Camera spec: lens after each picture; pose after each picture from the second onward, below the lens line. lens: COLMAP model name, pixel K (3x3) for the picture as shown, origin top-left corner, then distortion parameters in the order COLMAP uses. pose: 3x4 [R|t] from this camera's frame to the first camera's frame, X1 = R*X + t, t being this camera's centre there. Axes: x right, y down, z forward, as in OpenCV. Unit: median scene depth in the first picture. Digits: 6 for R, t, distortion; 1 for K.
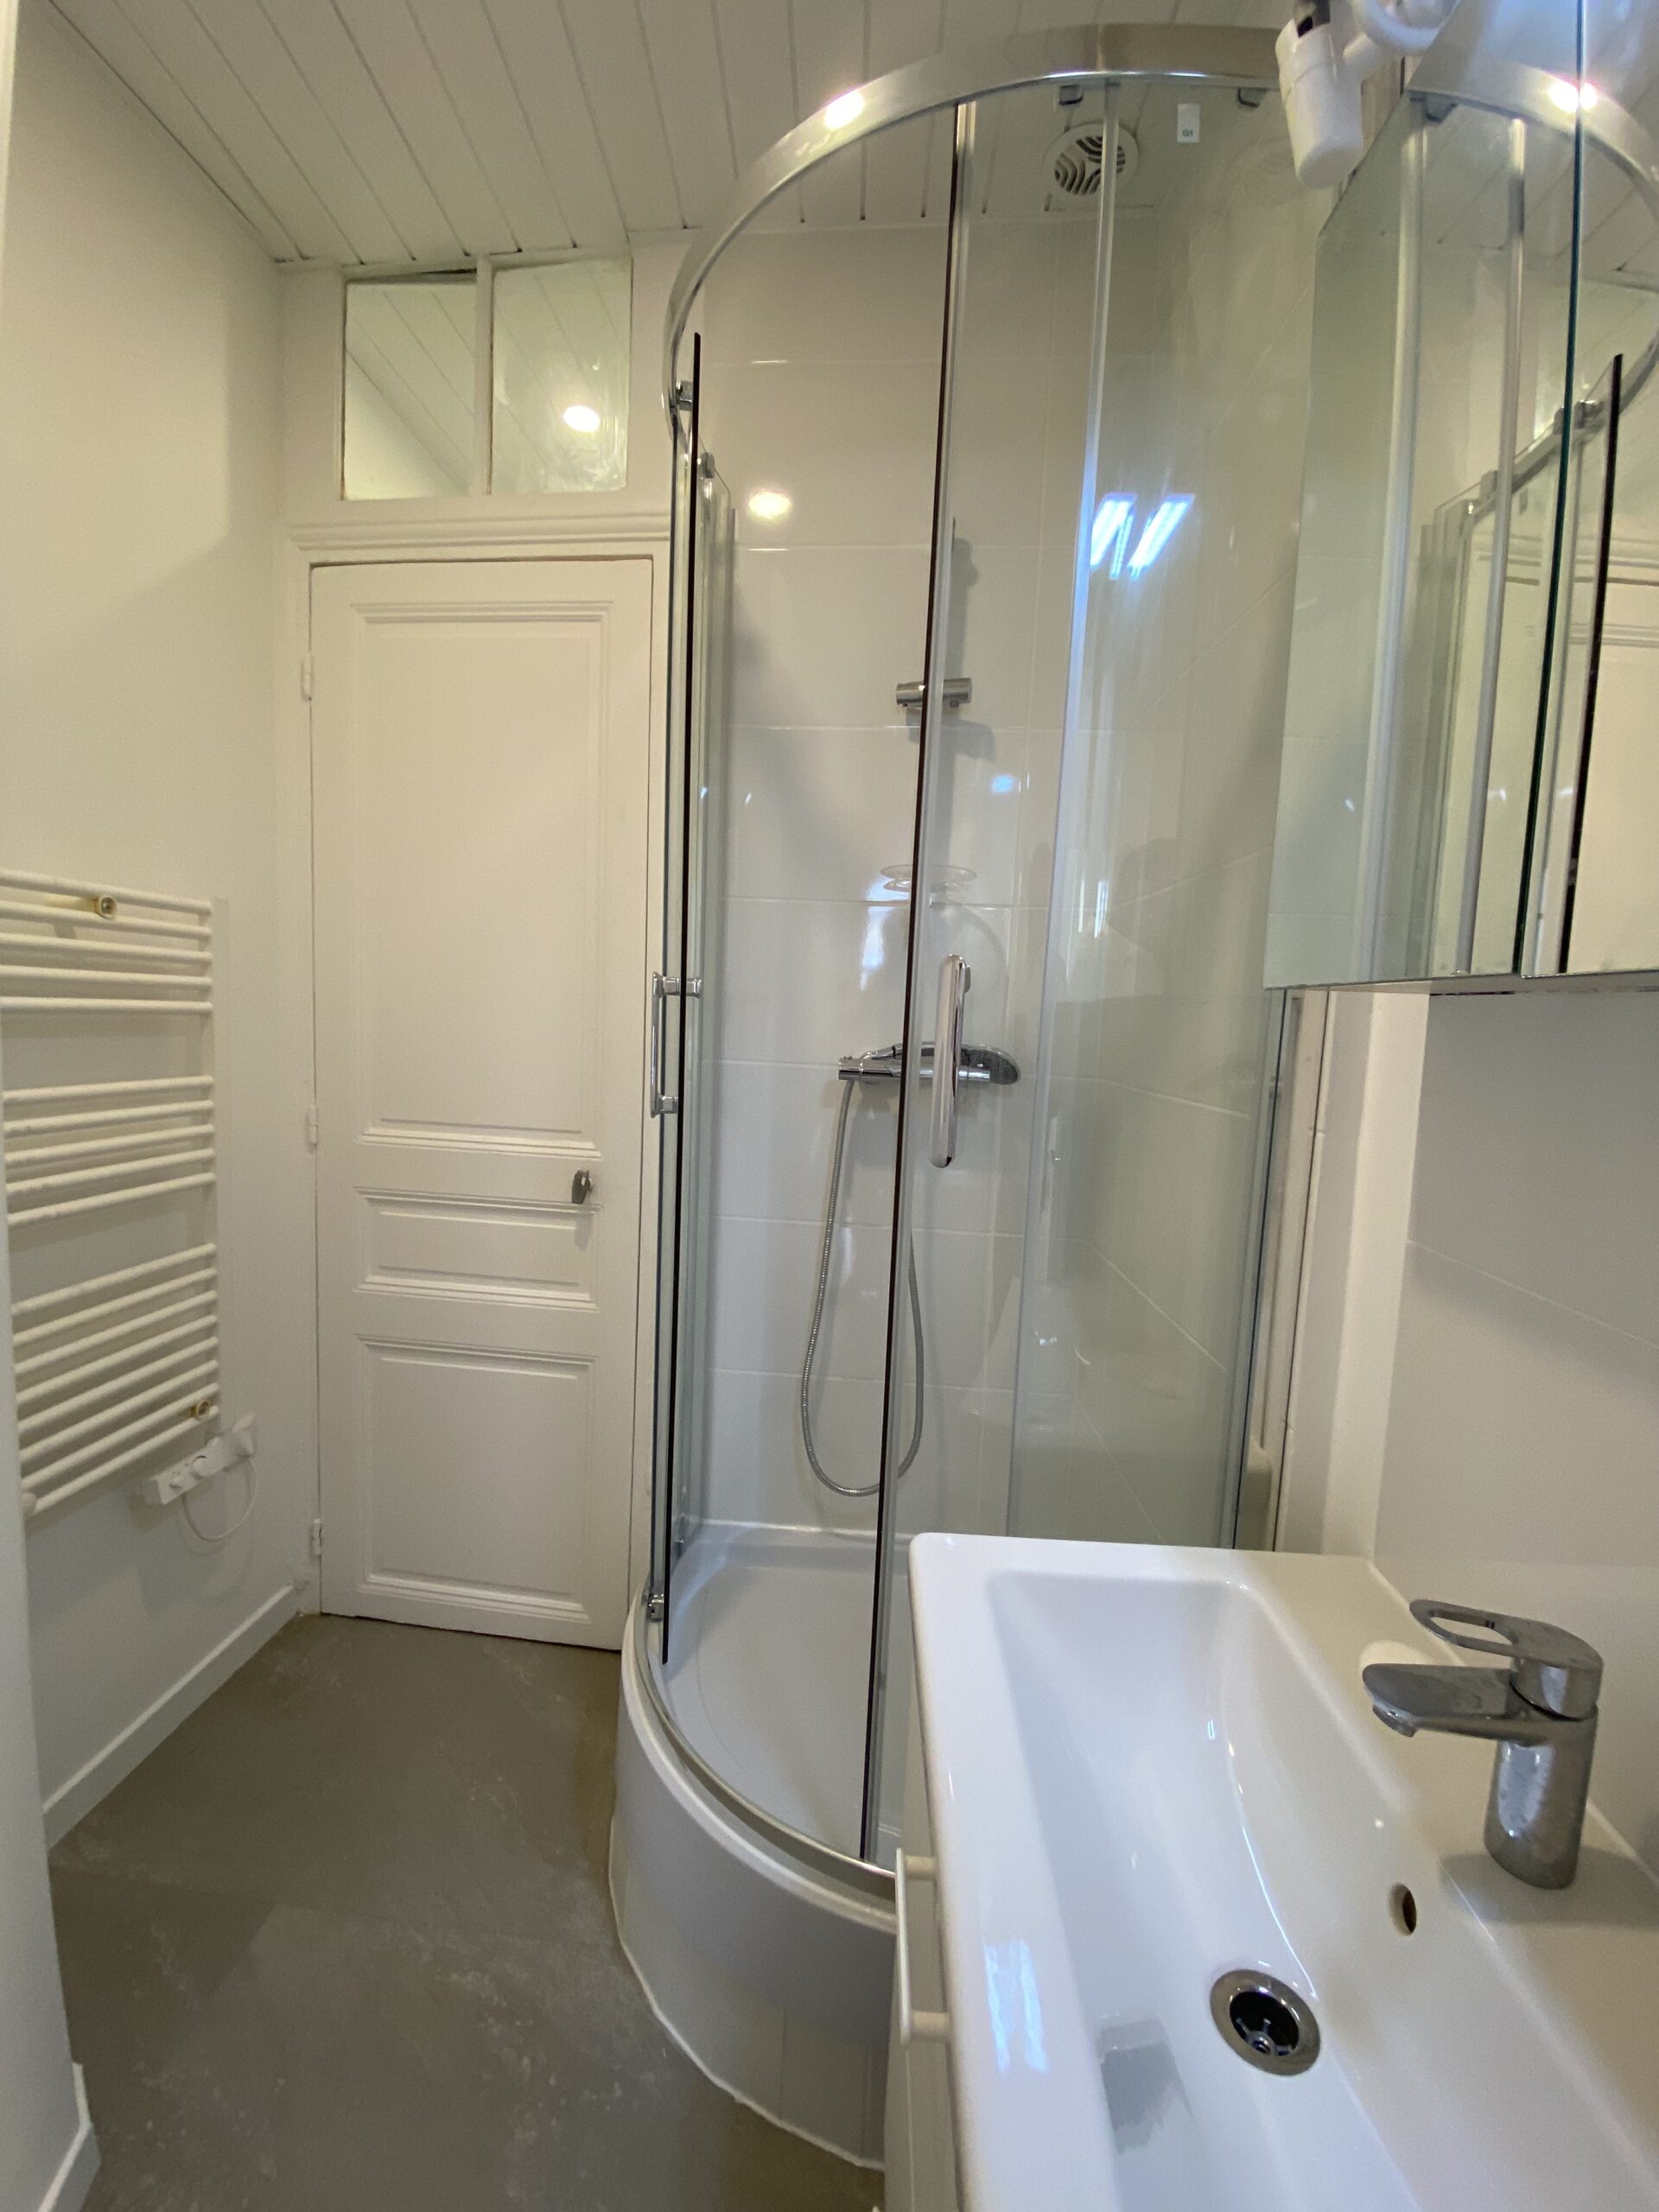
lens RADIAL K [[868.0, 0, 829.5], [0, 868.0, 1106.0], [0, 0, 1]] dist [0.003157, -0.015009]
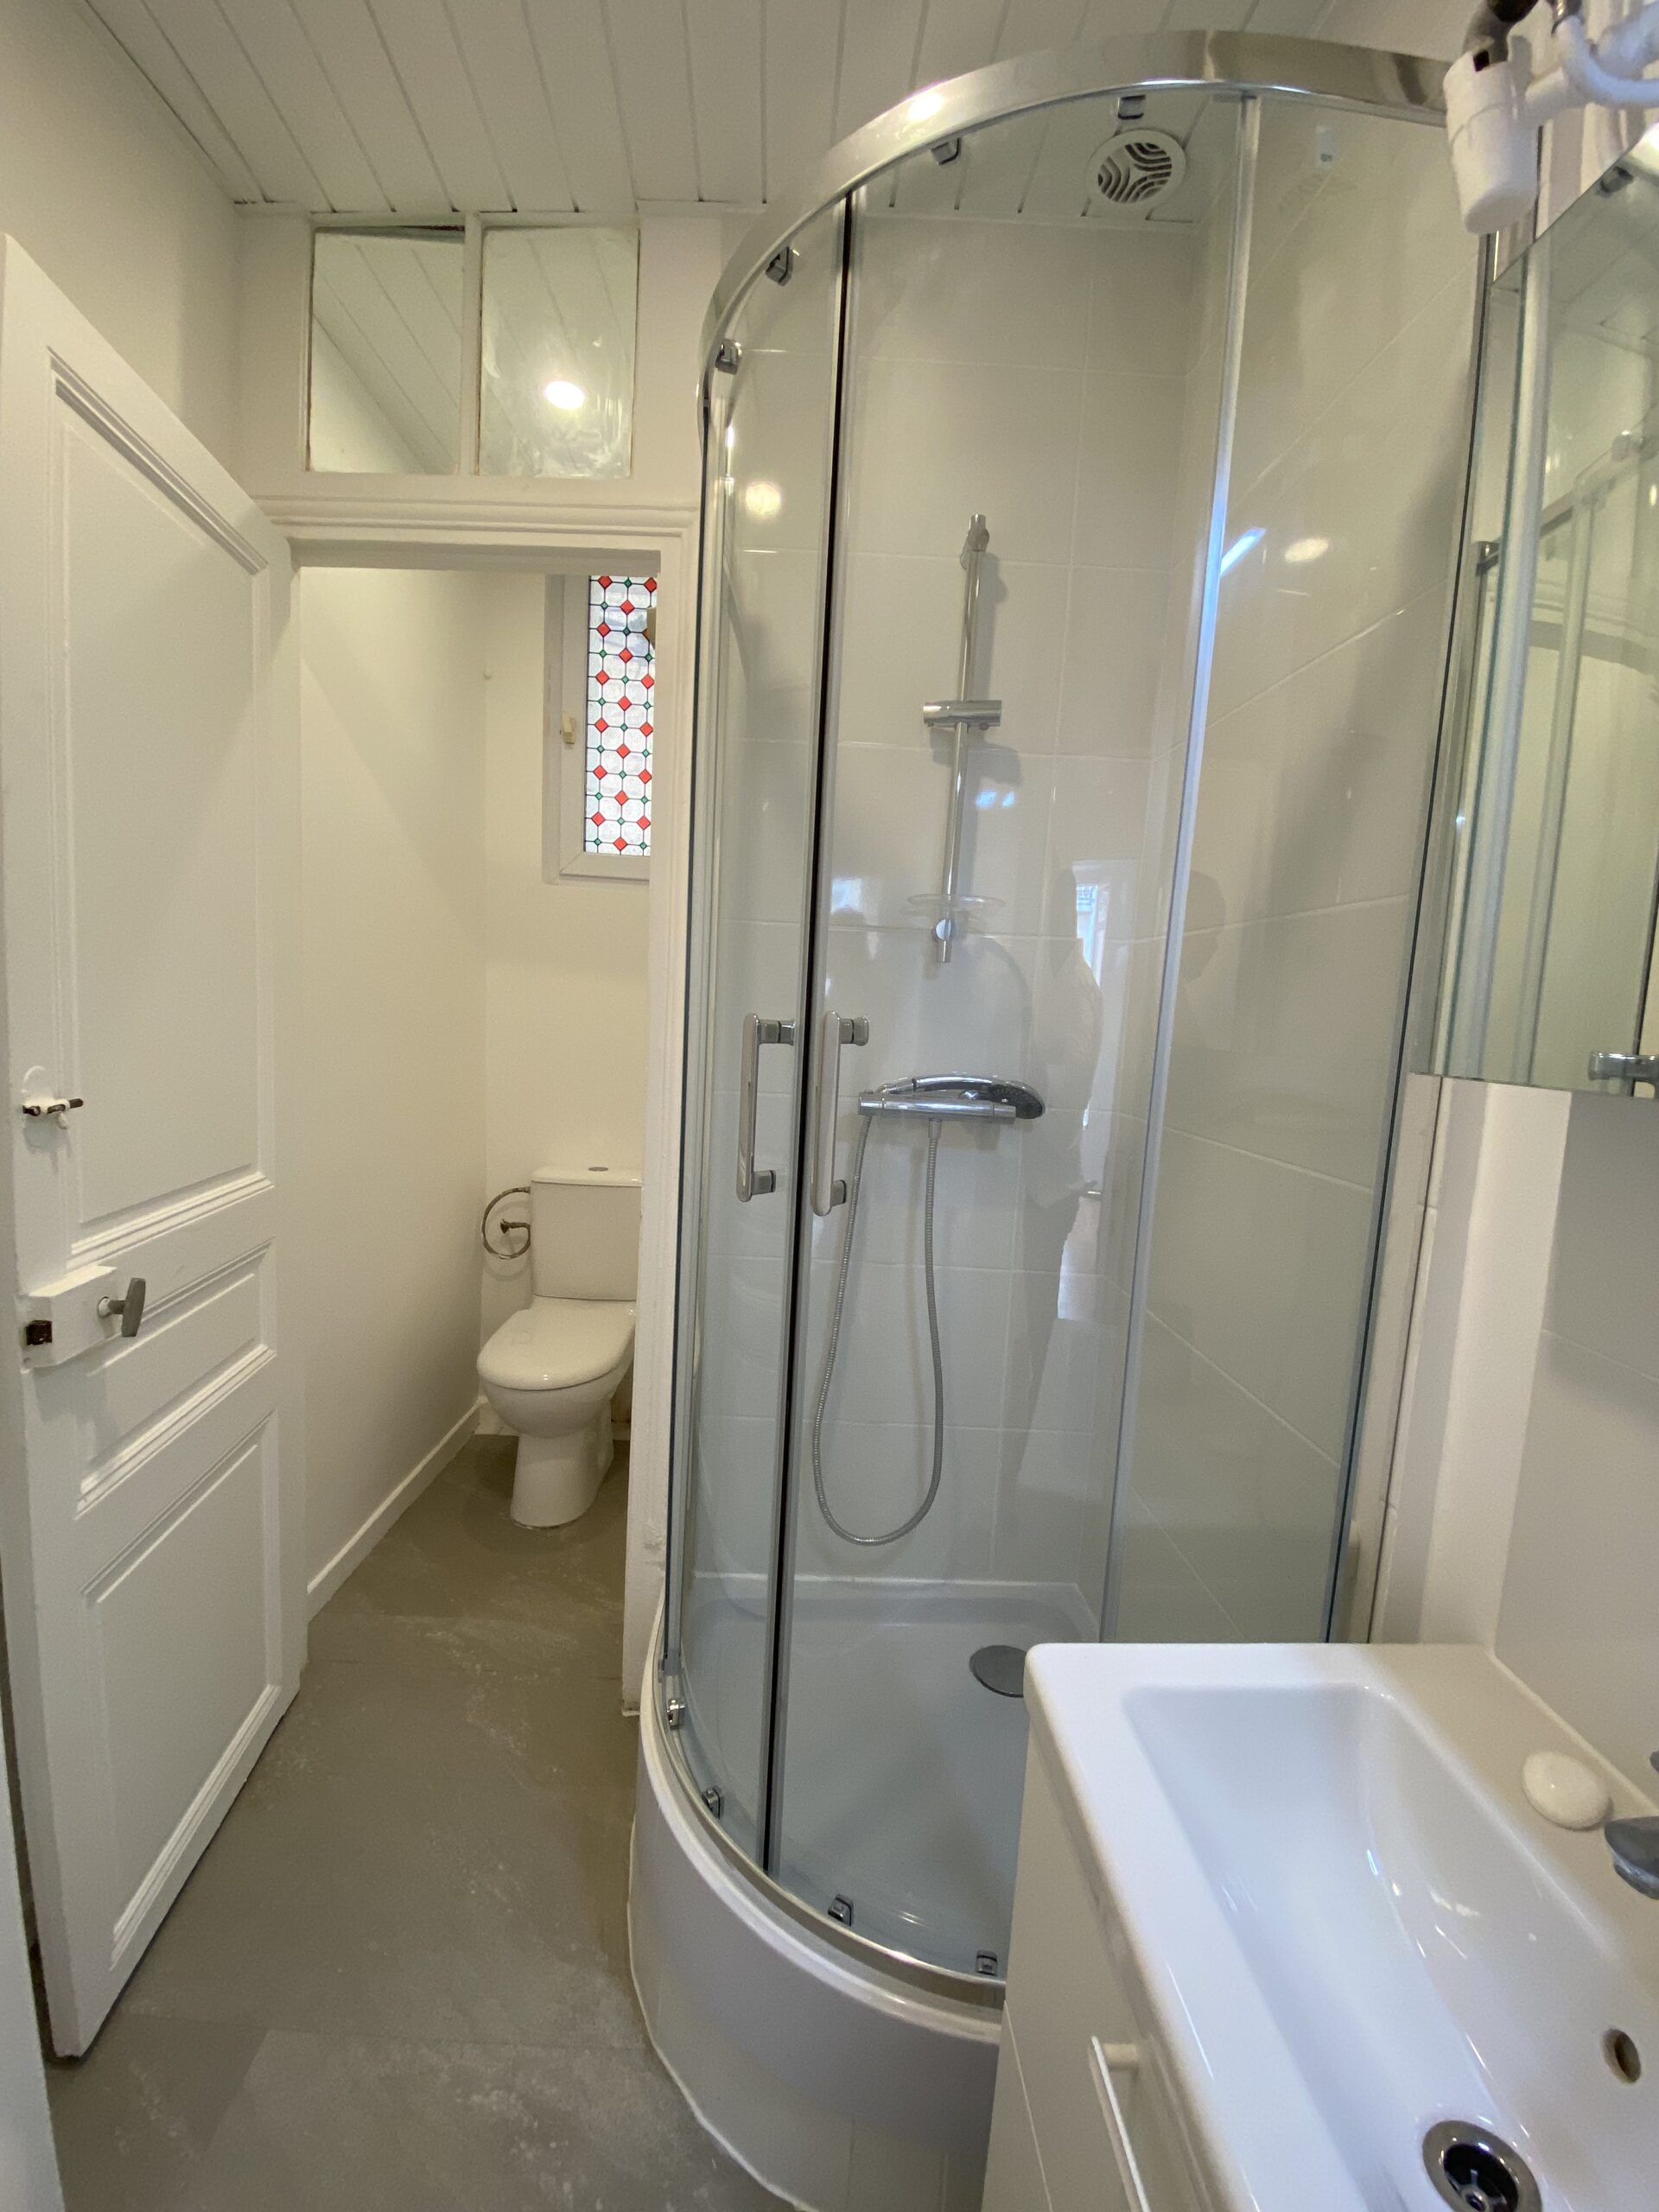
lens RADIAL K [[870.8, 0, 829.5], [0, 870.8, 1106.0], [0, 0, 1]] dist [-0.000330, -0.013075]
pose [[0.996416, 0.000512, 0.084592, -0.112222], [-0.001401, 0.999944, 0.010448, -0.055329], [-0.084582, -0.010529, 0.996361, 0.053828]]
